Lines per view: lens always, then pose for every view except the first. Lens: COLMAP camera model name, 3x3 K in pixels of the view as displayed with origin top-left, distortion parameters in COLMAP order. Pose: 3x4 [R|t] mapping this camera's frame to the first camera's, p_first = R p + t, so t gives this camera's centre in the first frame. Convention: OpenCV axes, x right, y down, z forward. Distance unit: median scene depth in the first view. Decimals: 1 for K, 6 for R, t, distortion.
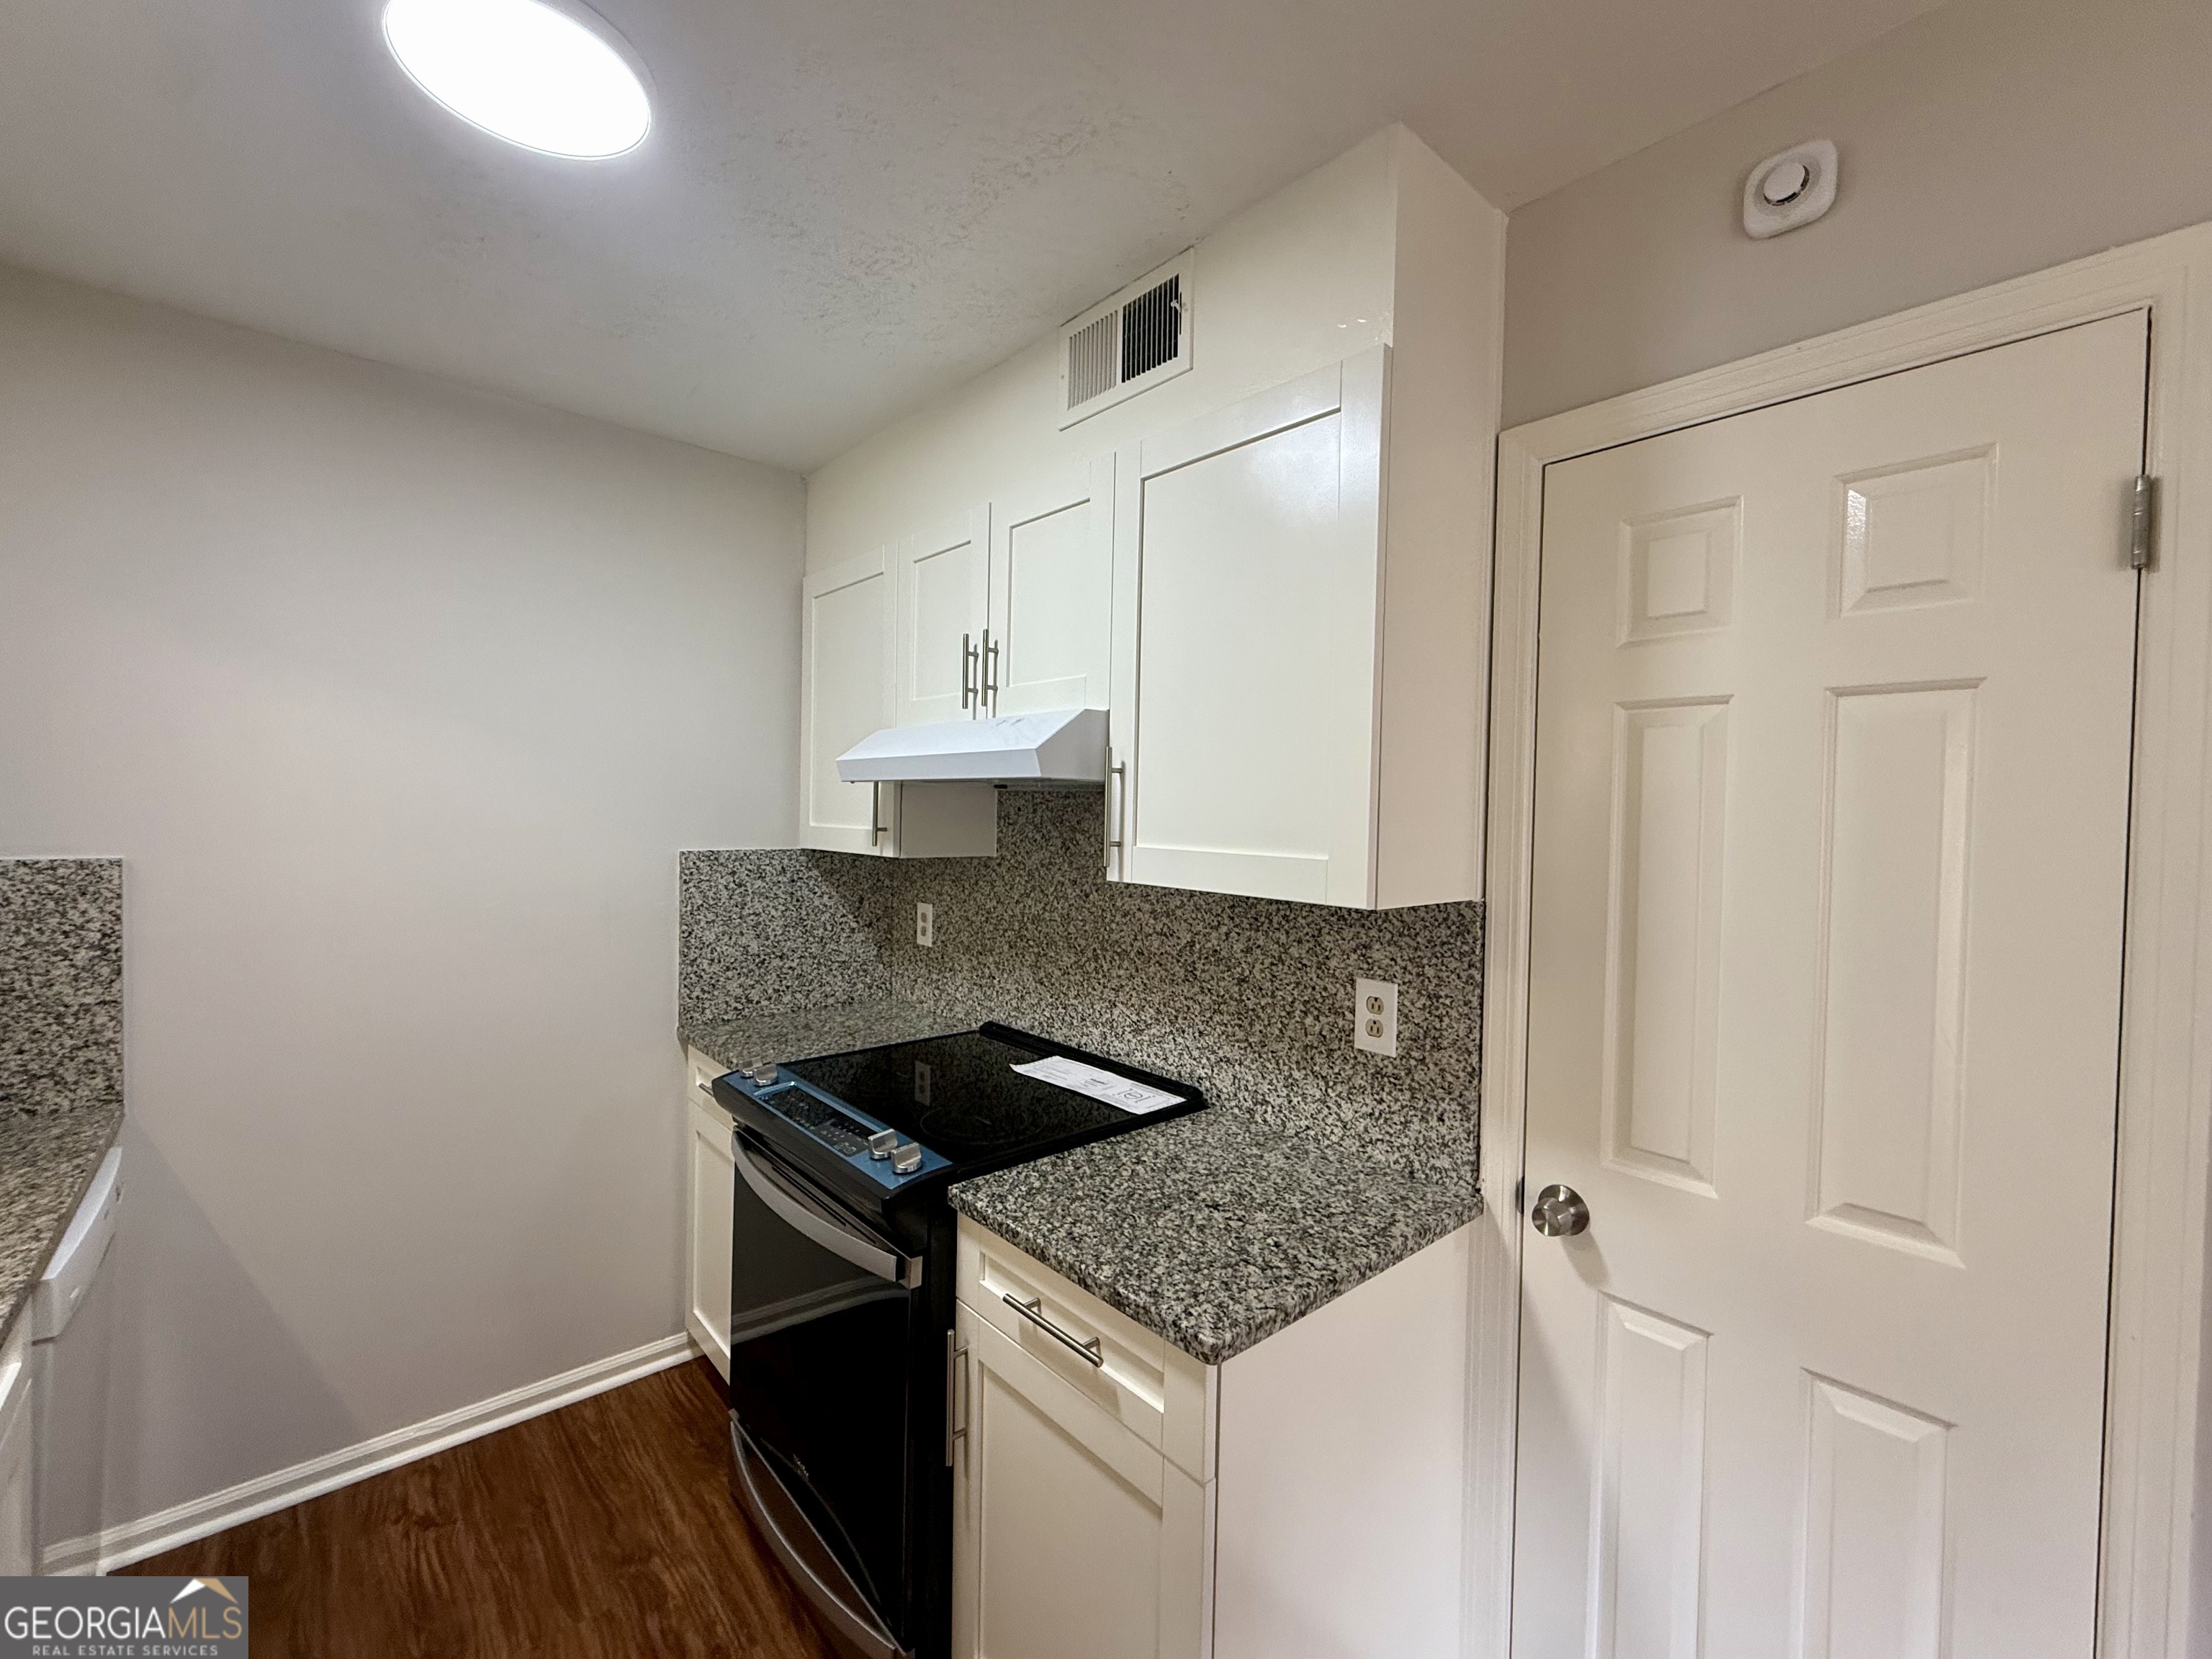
lens RADIAL K [[914.8, 0, 1109.4], [0, 914.8, 831.9], [0, 0, 1]] dist [-0.000843, -0.000032]
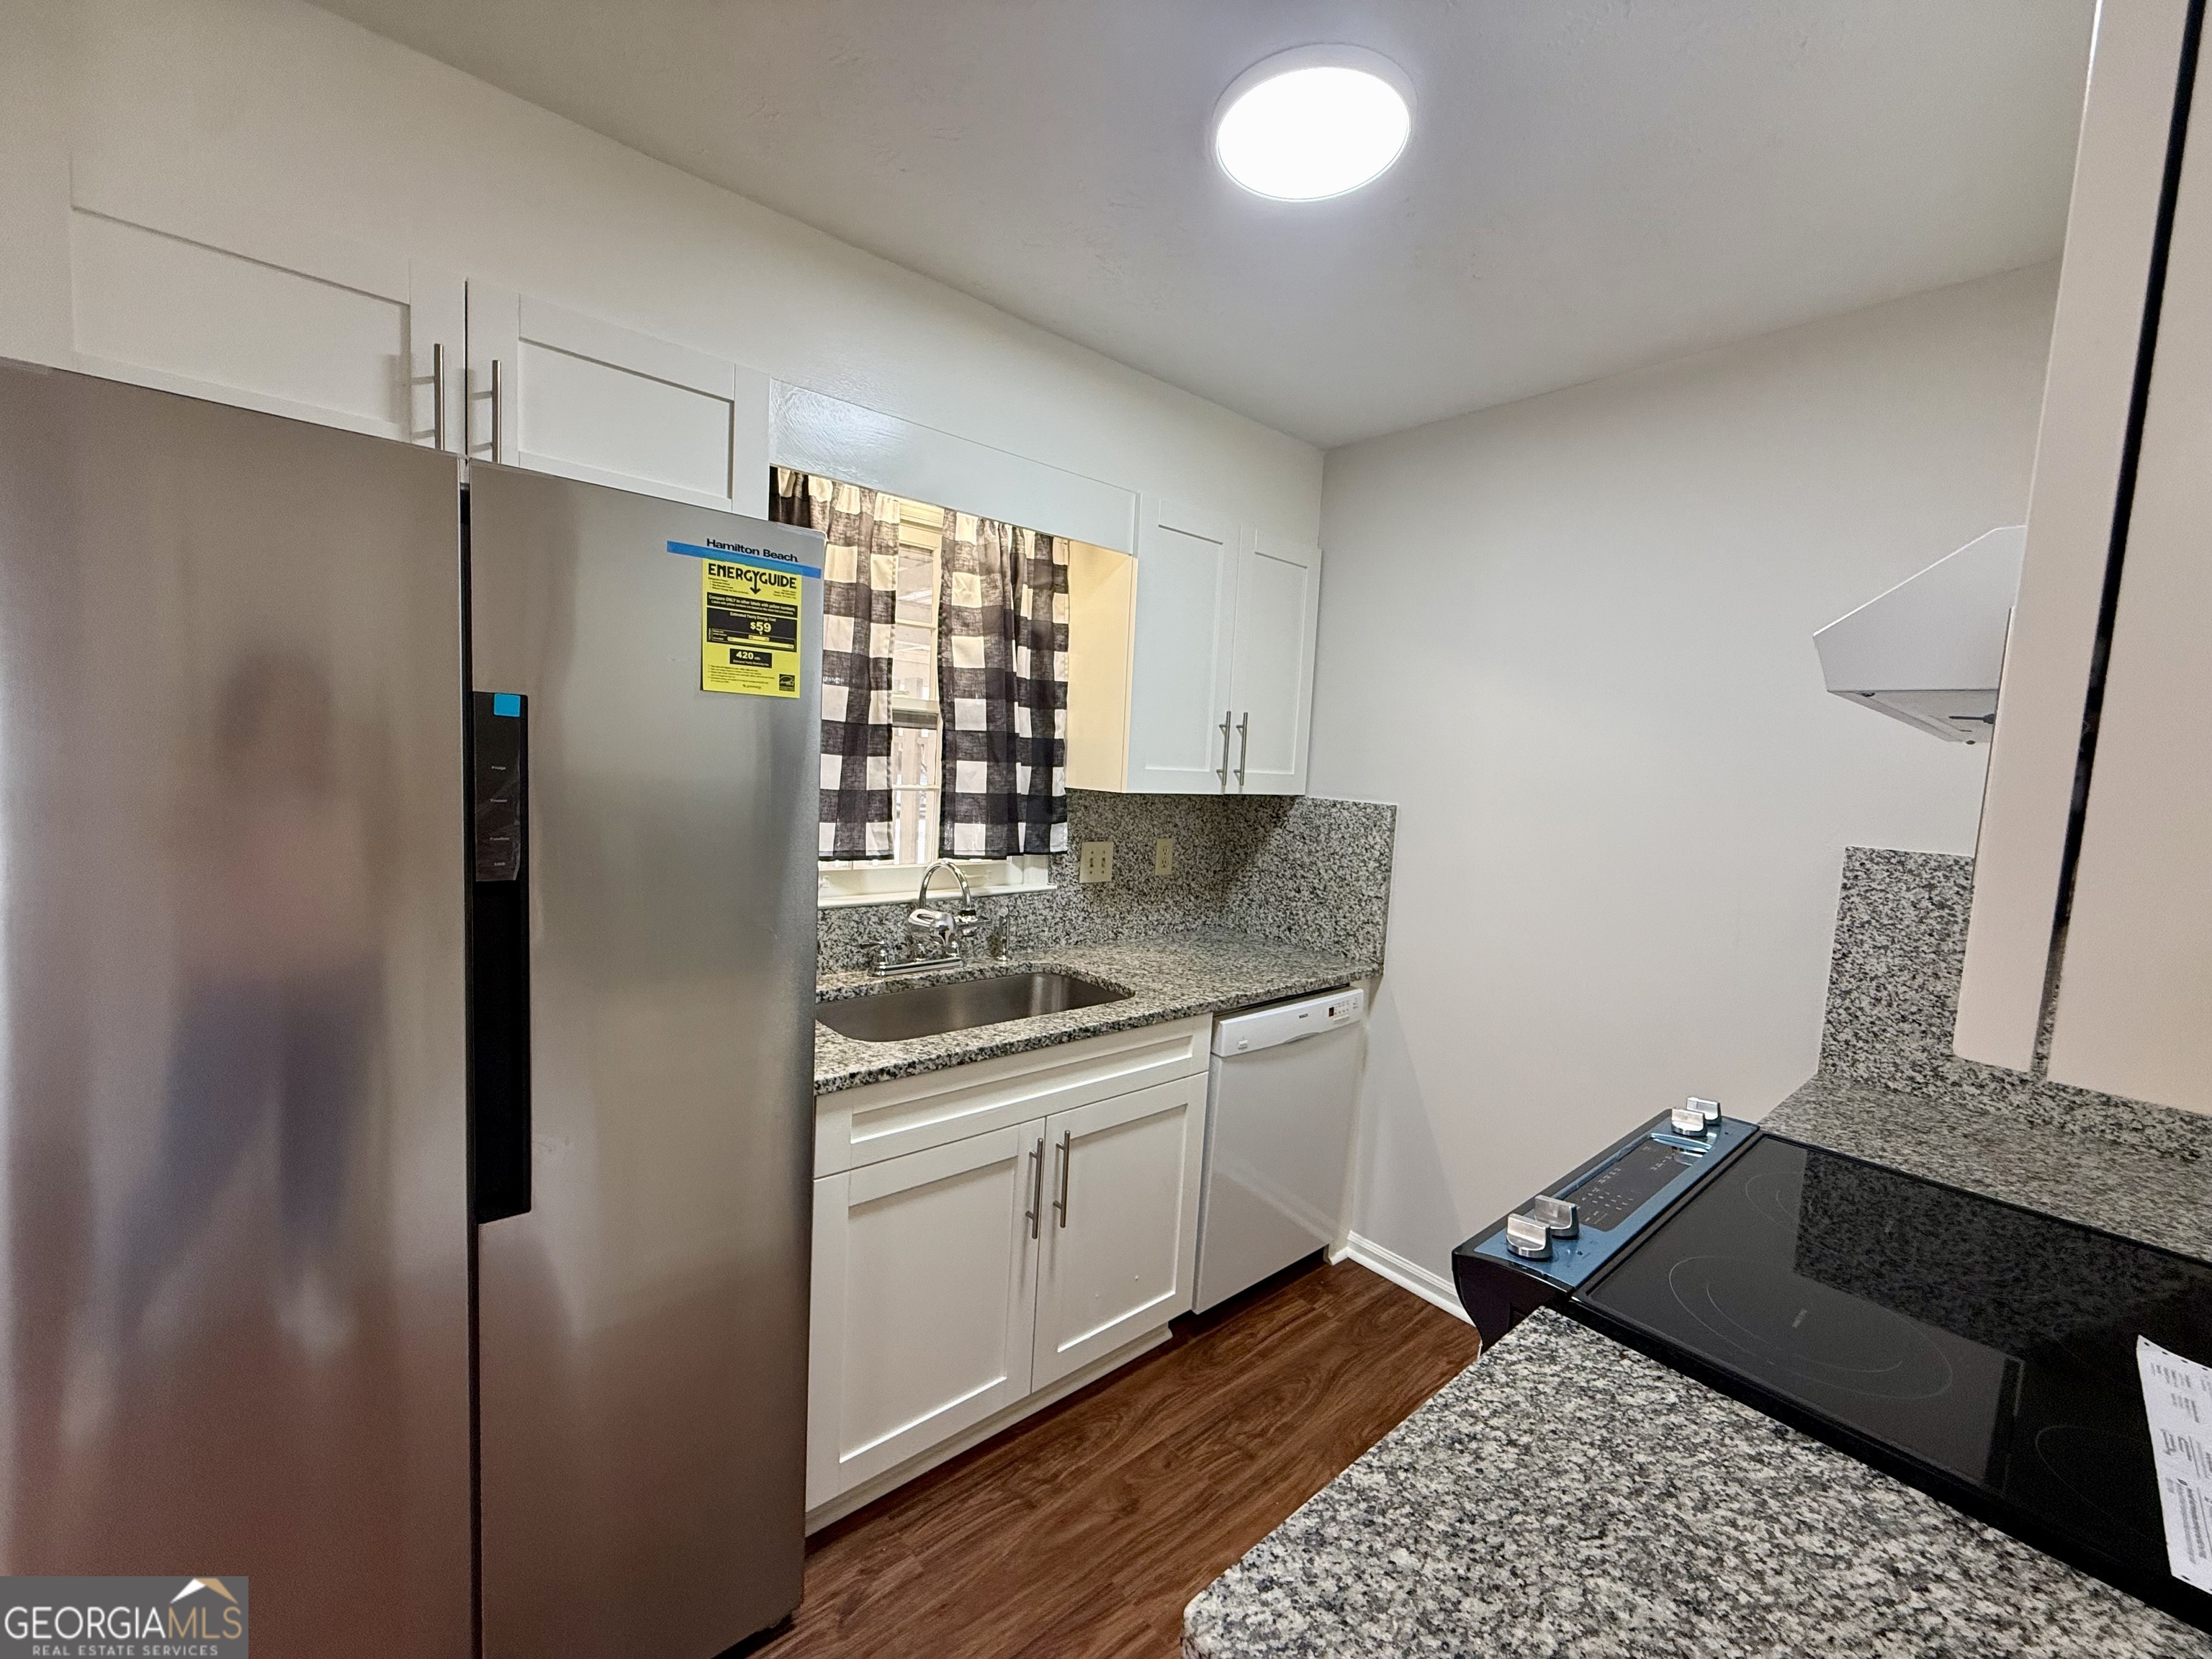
lens RADIAL K [[880.8, 0, 1107.0], [0, 880.8, 830.0], [0, 0, 1]] dist [0.002007, 0.000195]
pose [[-0.010171, 0.062539, -0.997991, 0.389579], [-0.083984, 0.994463, 0.063174, 0.018043], [0.996415, 0.084457, -0.004863, 0.550546]]
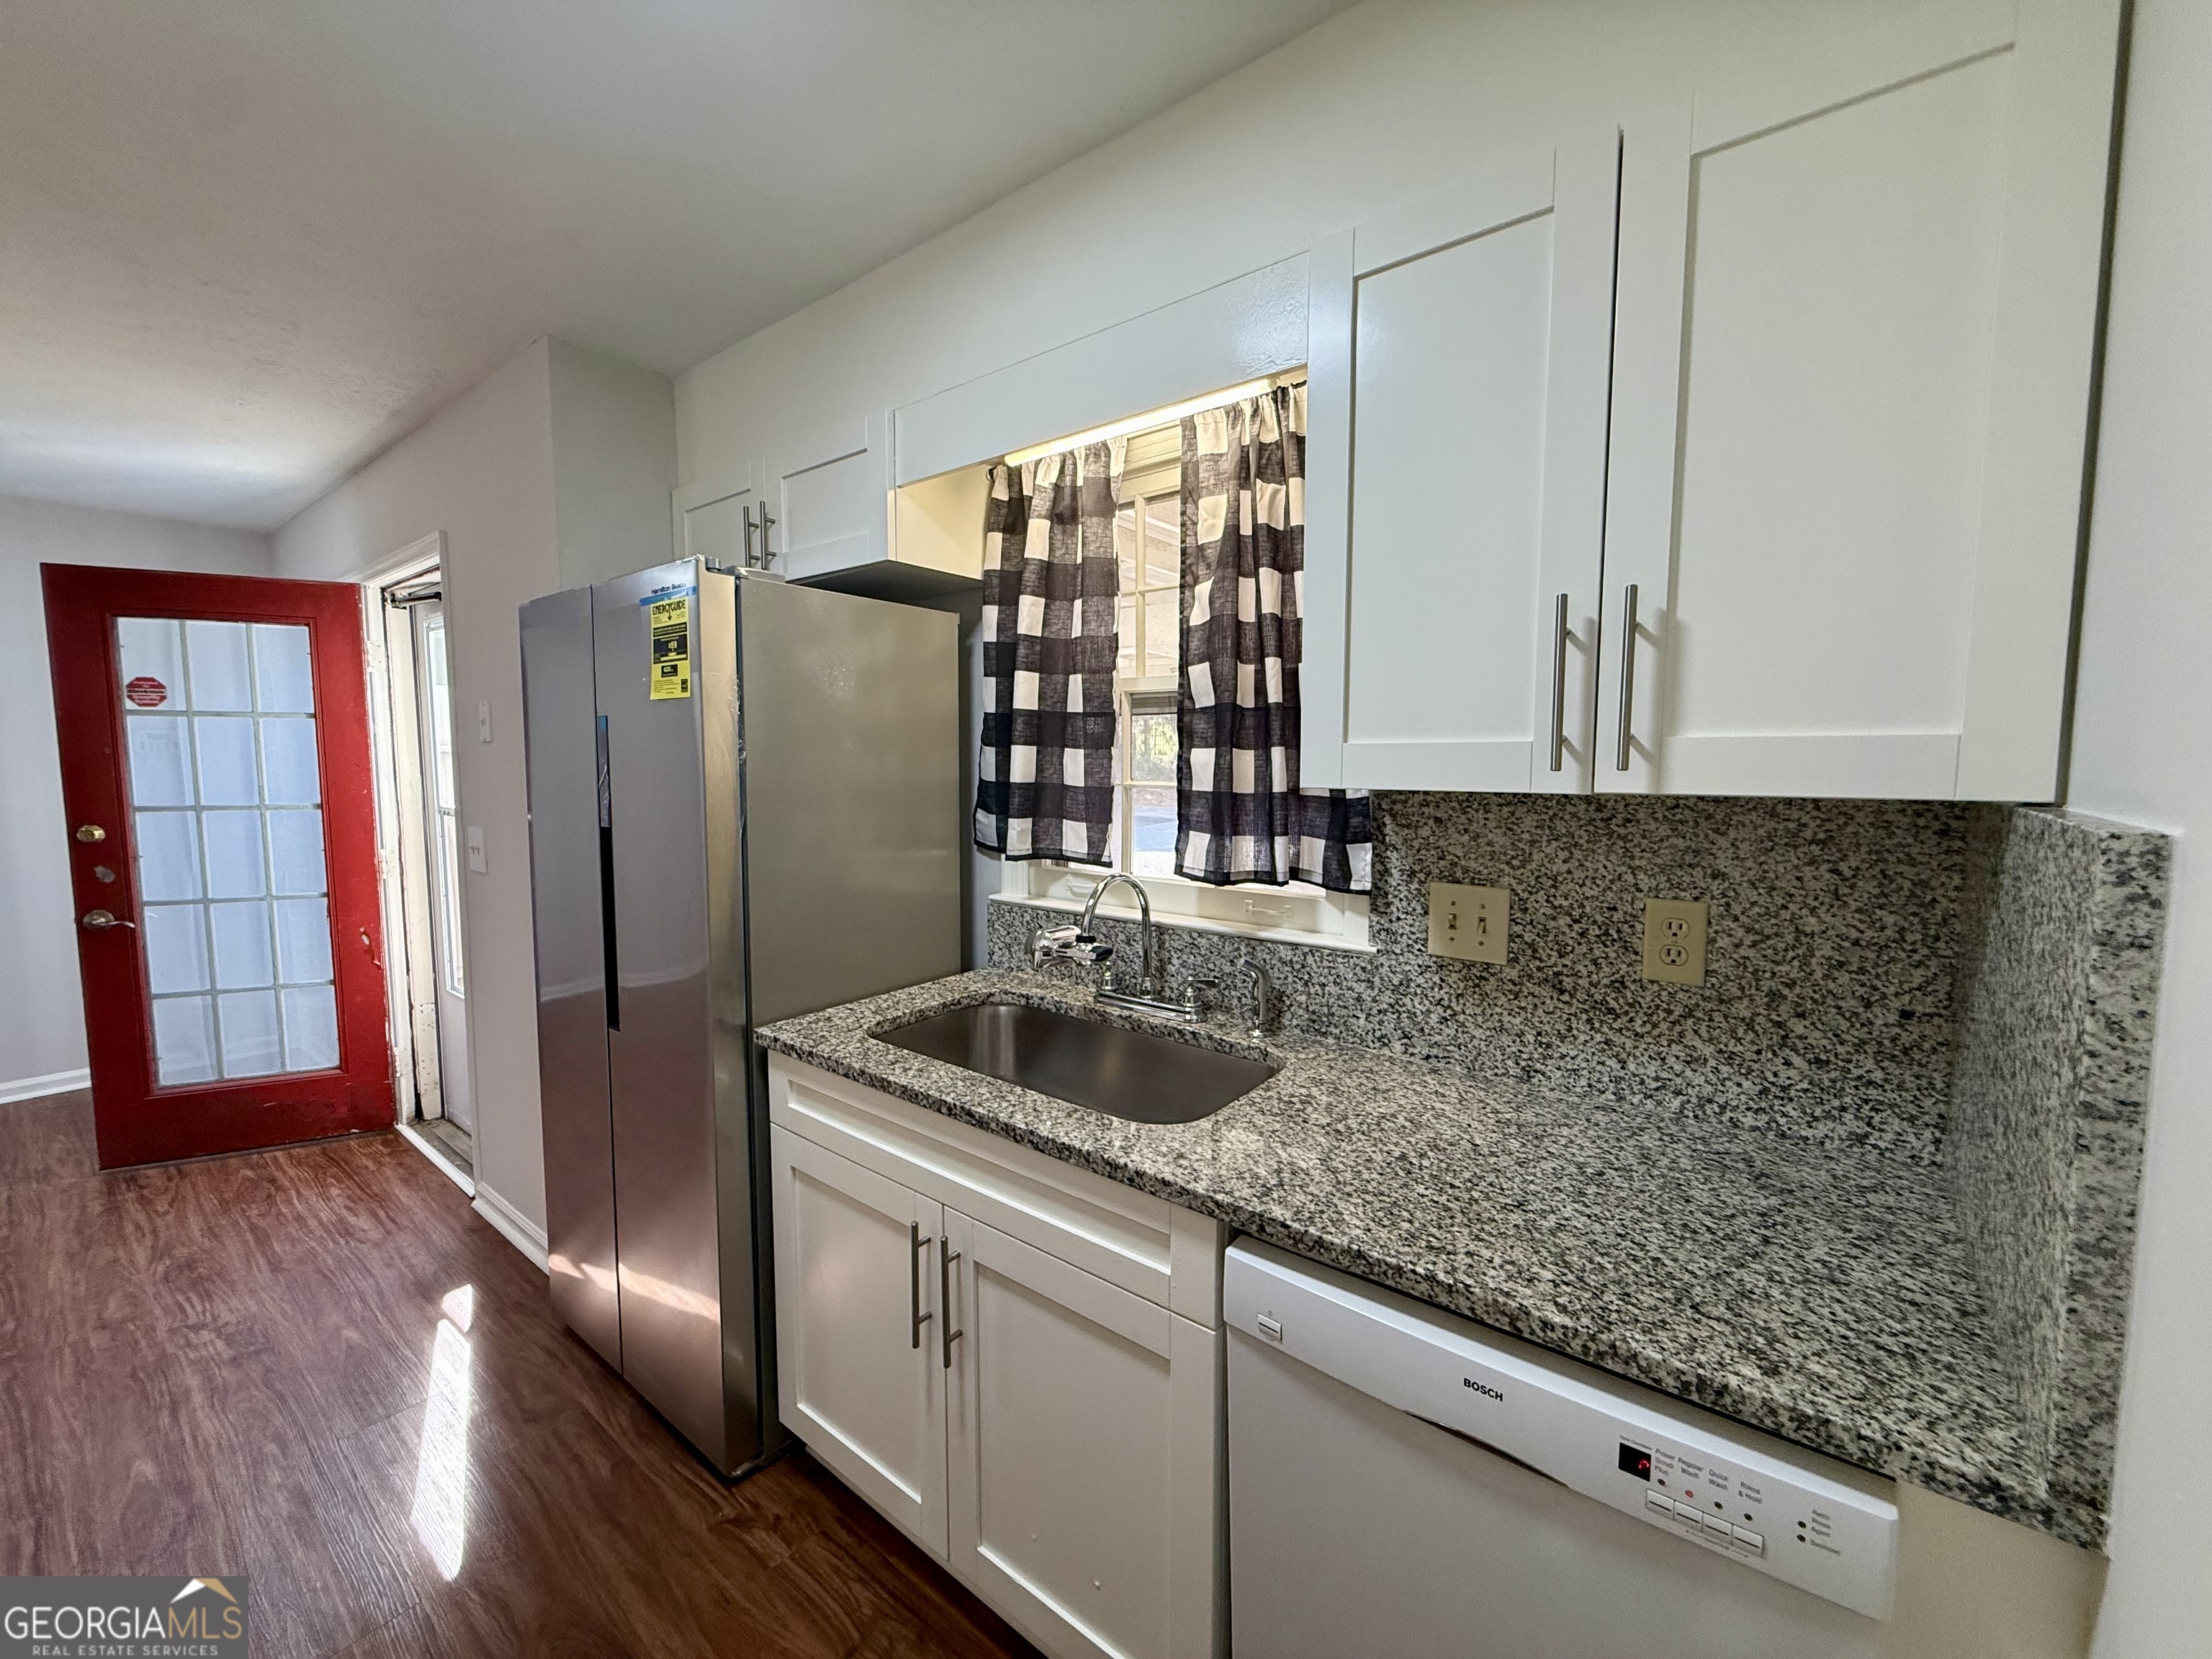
lens RADIAL K [[880.8, 0, 1090.5], [0, 880.8, 827.1], [0, 0, 1]] dist [0.002007, 0.000195]
pose [[-0.983865, -0.006150, -0.178806, -0.648690], [-0.025888, 0.993784, 0.108269, 0.000047], [0.177029, 0.111151, -0.977909, 1.287596]]
